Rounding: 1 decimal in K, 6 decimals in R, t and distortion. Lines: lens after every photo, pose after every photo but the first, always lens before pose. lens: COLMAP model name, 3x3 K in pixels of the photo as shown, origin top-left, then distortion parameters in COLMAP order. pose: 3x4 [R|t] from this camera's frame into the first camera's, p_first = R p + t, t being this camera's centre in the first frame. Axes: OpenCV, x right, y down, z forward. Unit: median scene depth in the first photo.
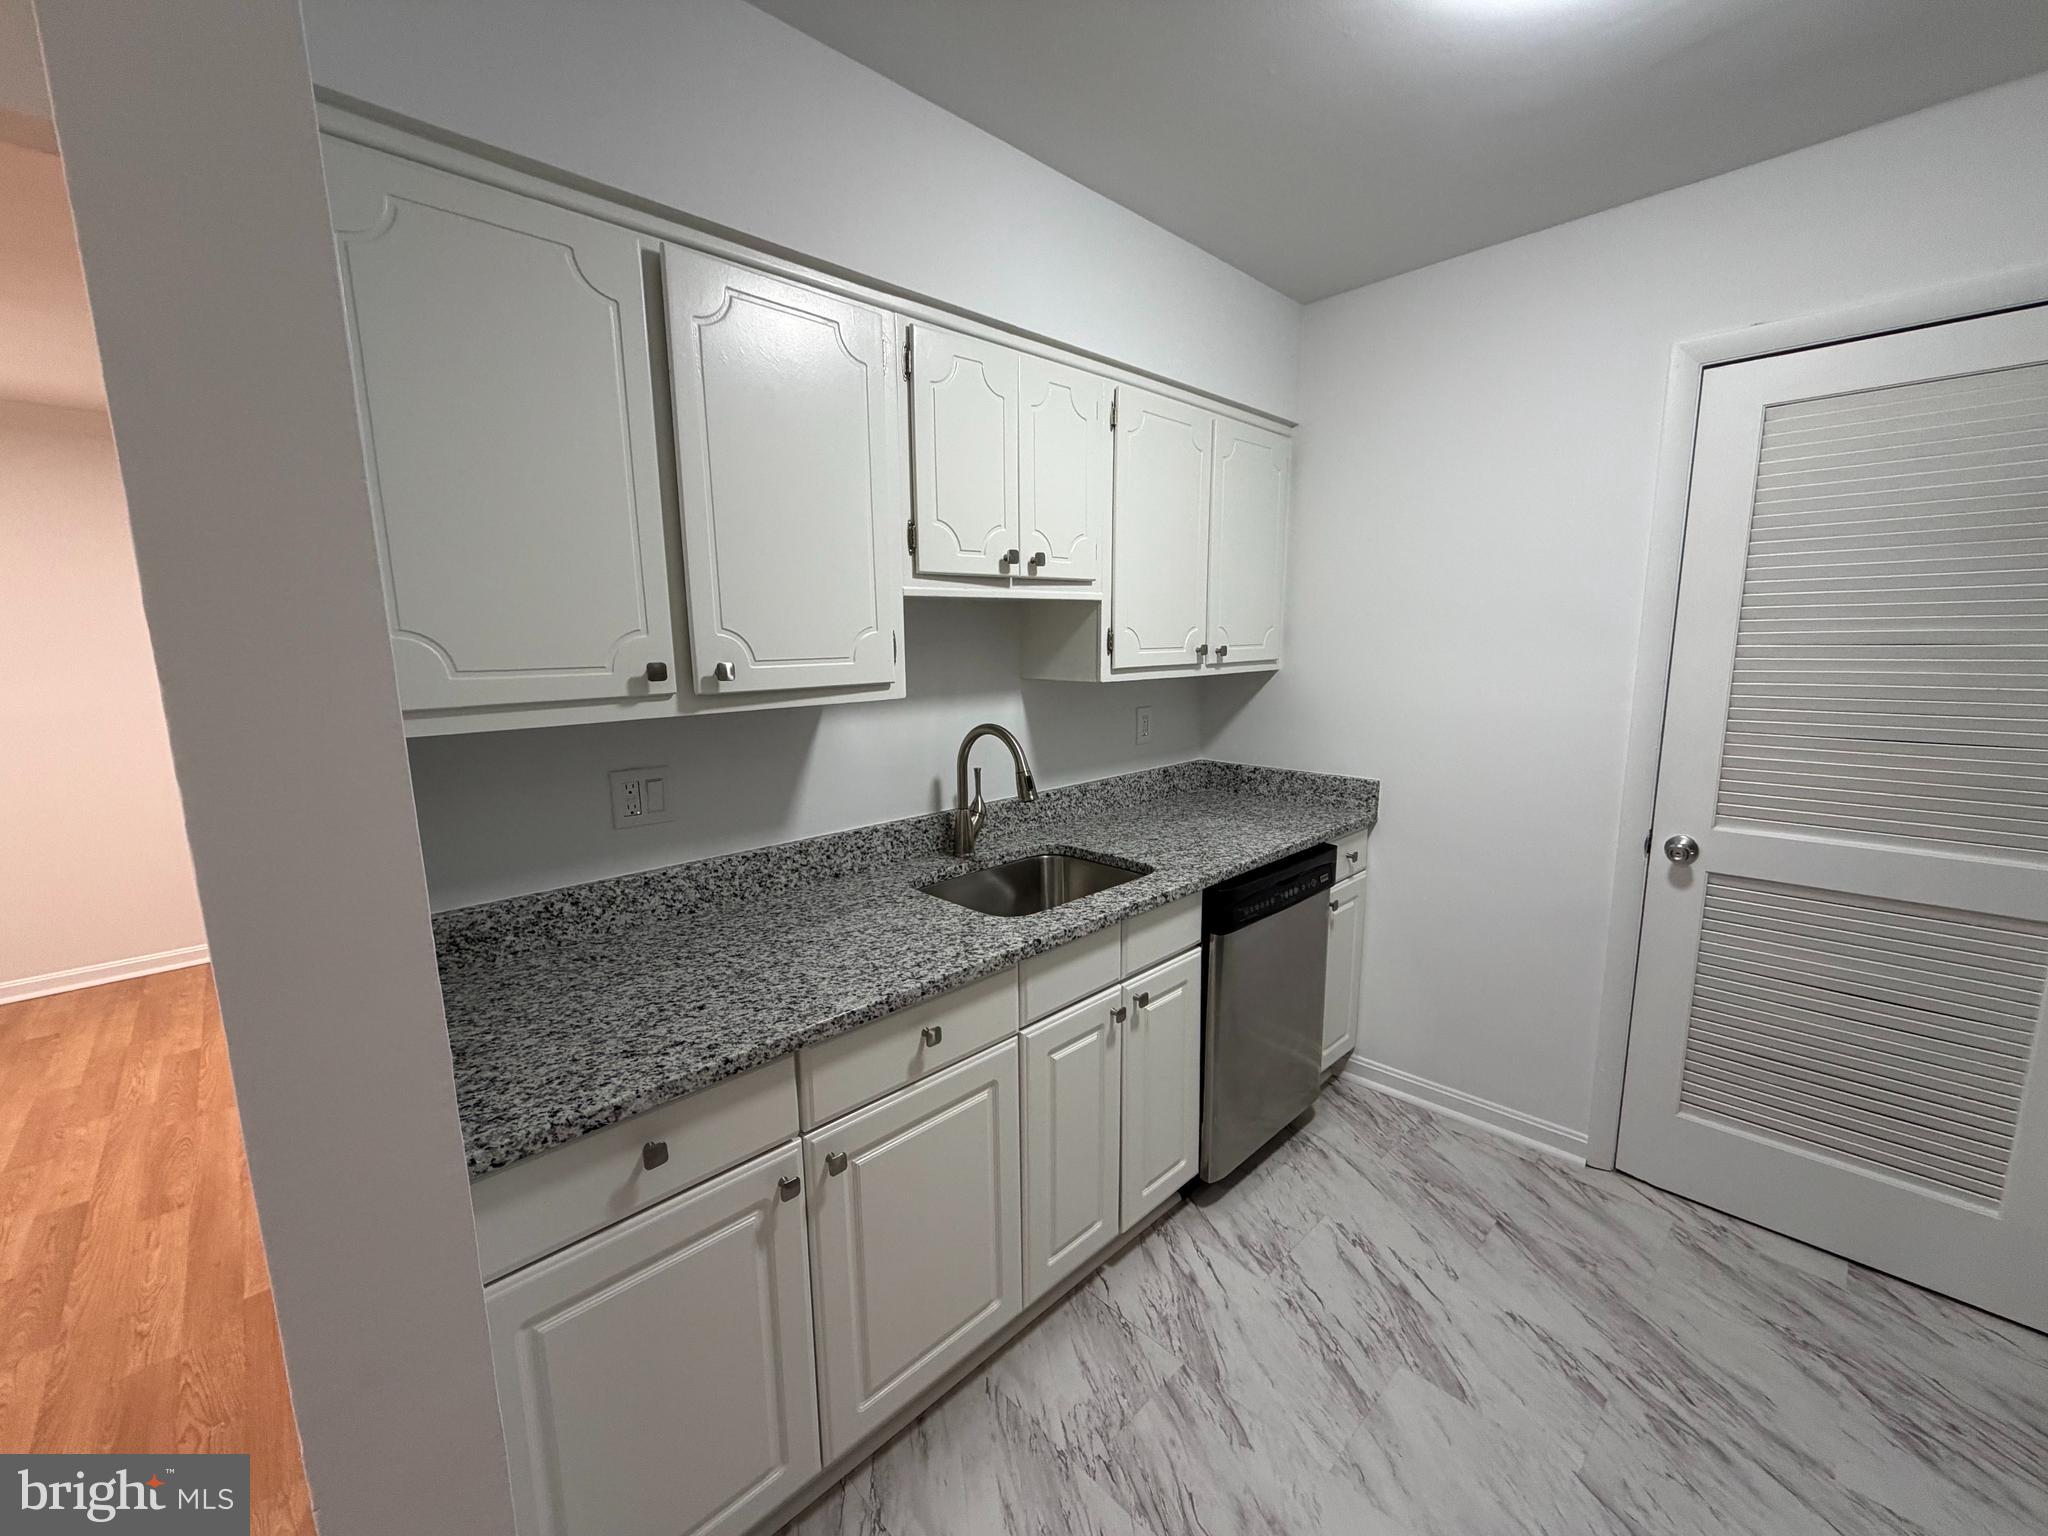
lens RADIAL K [[815.0, 0, 1020.5], [0, 815.0, 772.5], [0, 0, 1]] dist [-0.001859, 0.000441]
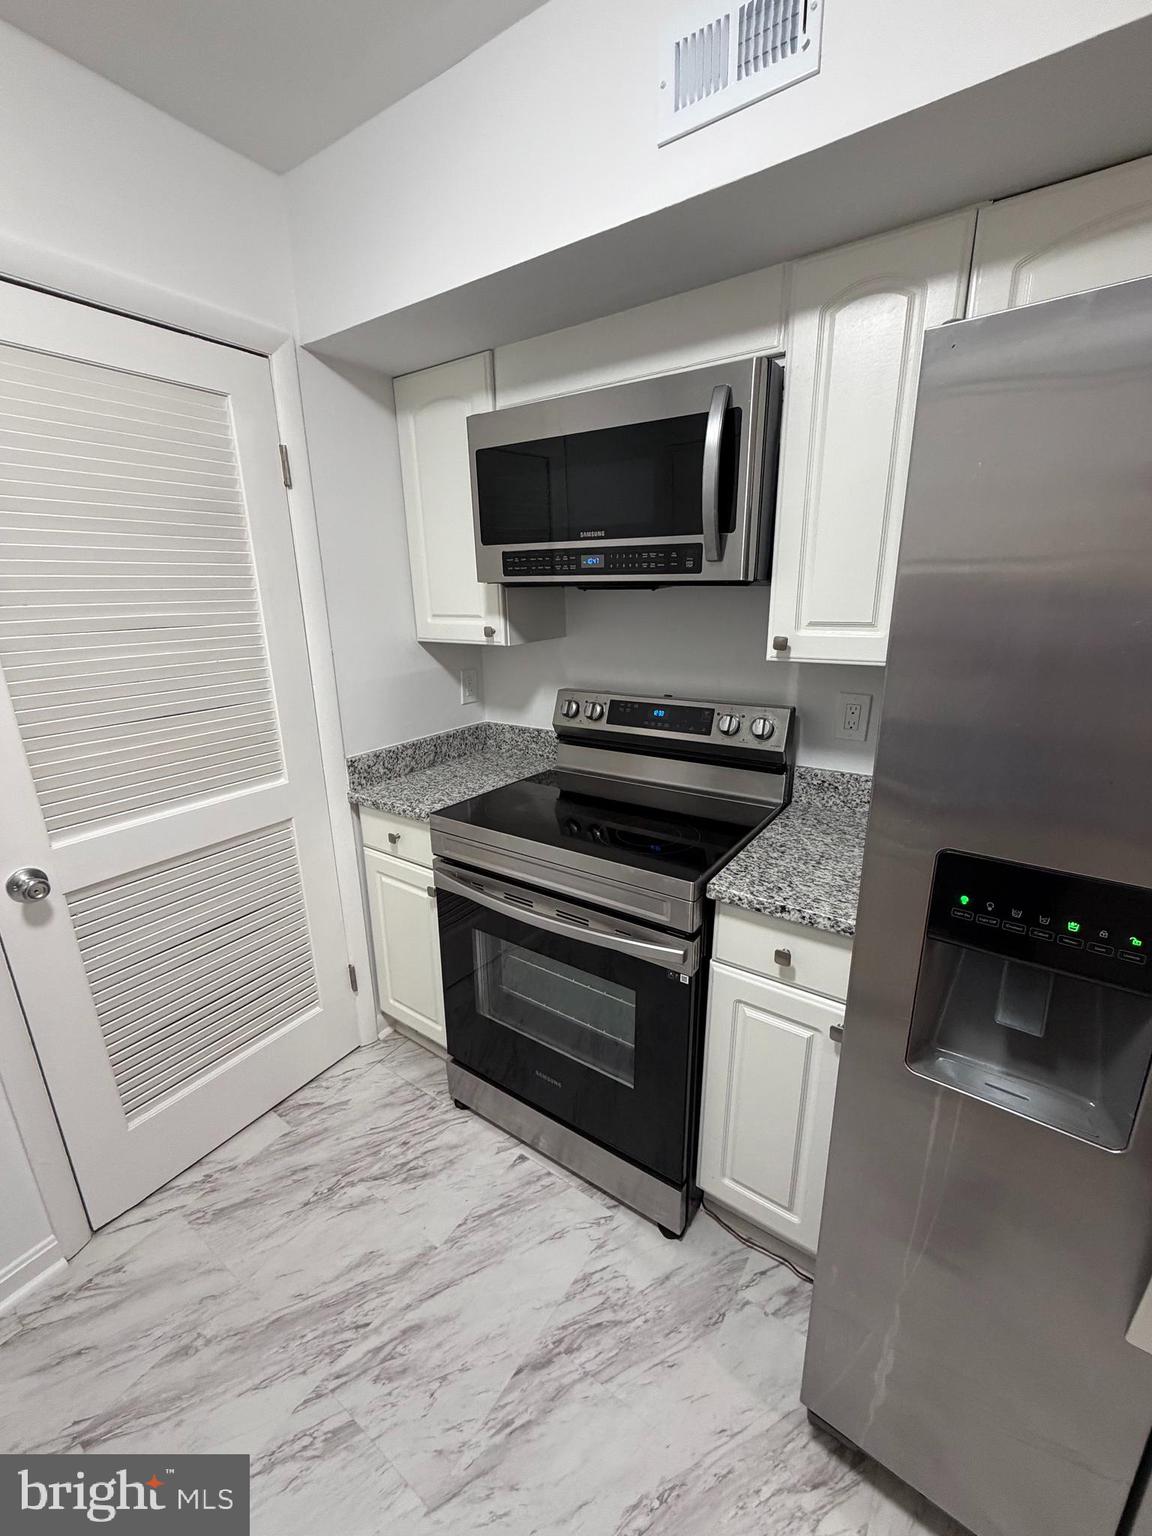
lens RADIAL K [[611.2, 0, 574.4], [0, 611.2, 766.6], [0, 0, 1]] dist [-0.001859, 0.000441]
pose [[-0.199989, -0.258260, 0.945149, 0.157037], [0.181201, 0.938248, 0.294715, -0.117273], [-0.962897, 0.230202, -0.140842, 0.589863]]
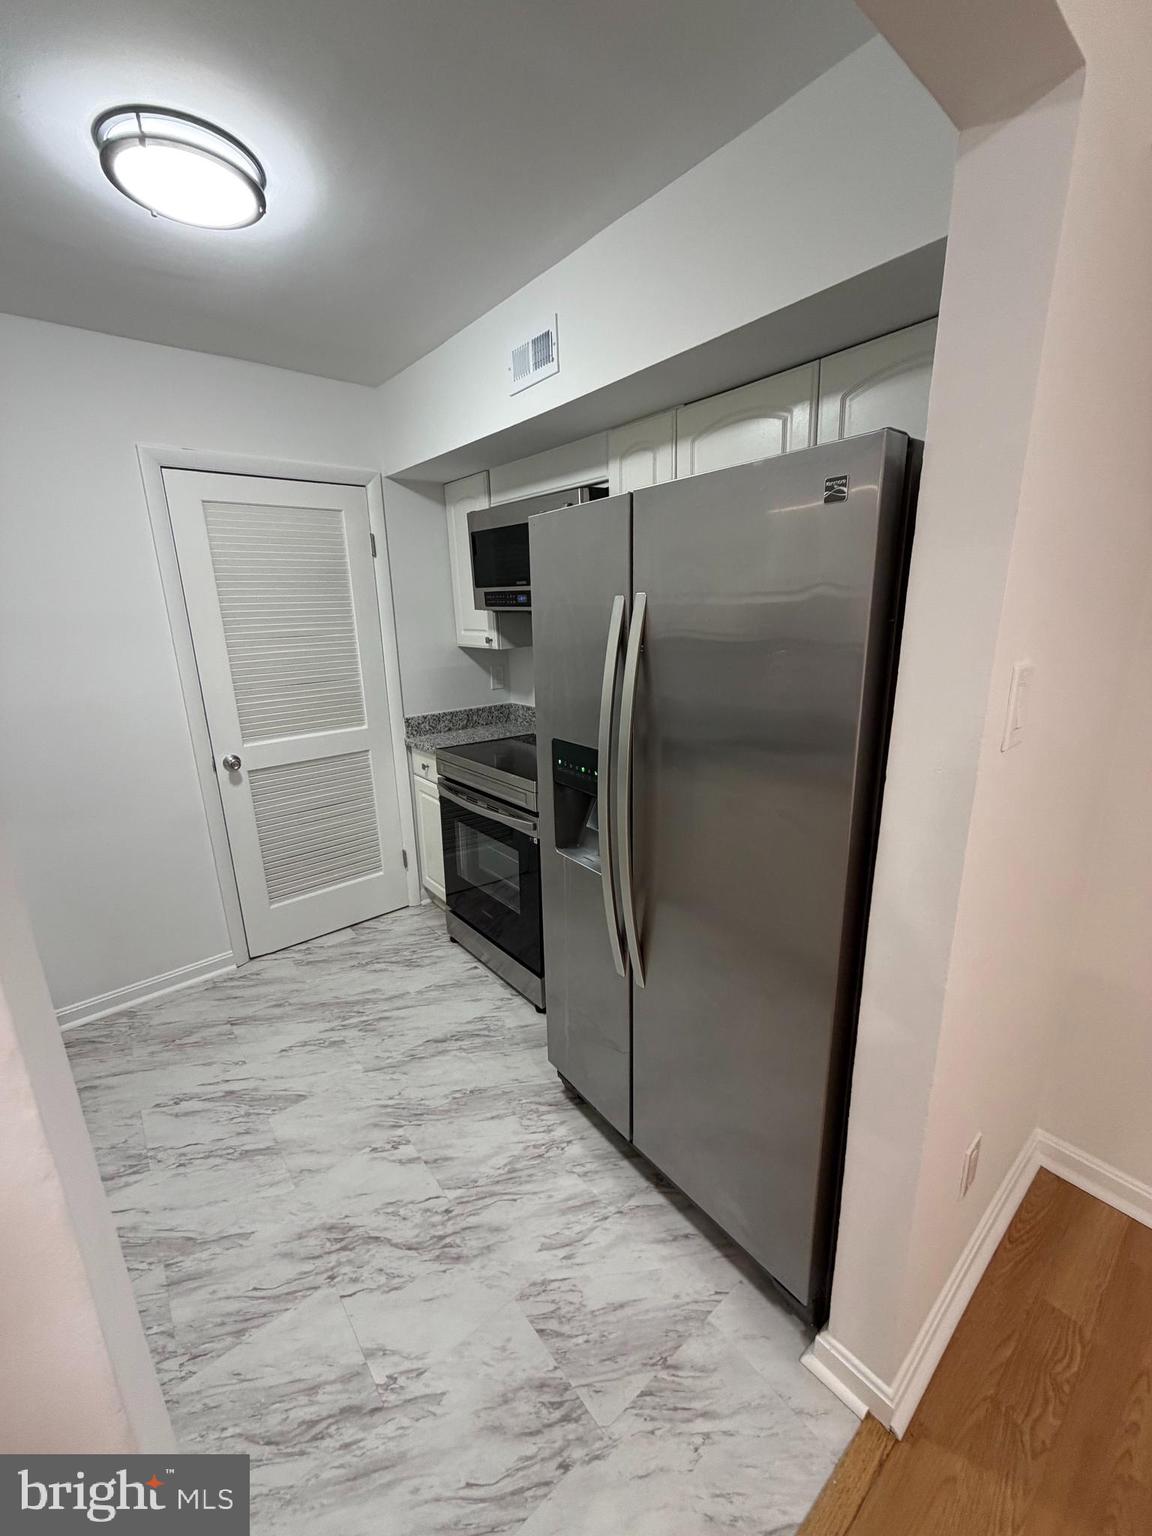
lens RADIAL K [[611.2, 0, 574.4], [0, 611.2, 767.1], [0, 0, 1]] dist [-0.001859, 0.000441]
pose [[0.079641, -0.247139, 0.965702, -0.411438], [0.188784, 0.954986, 0.228828, -0.060674], [-0.978784, 0.164085, 0.122712, 0.166531]]
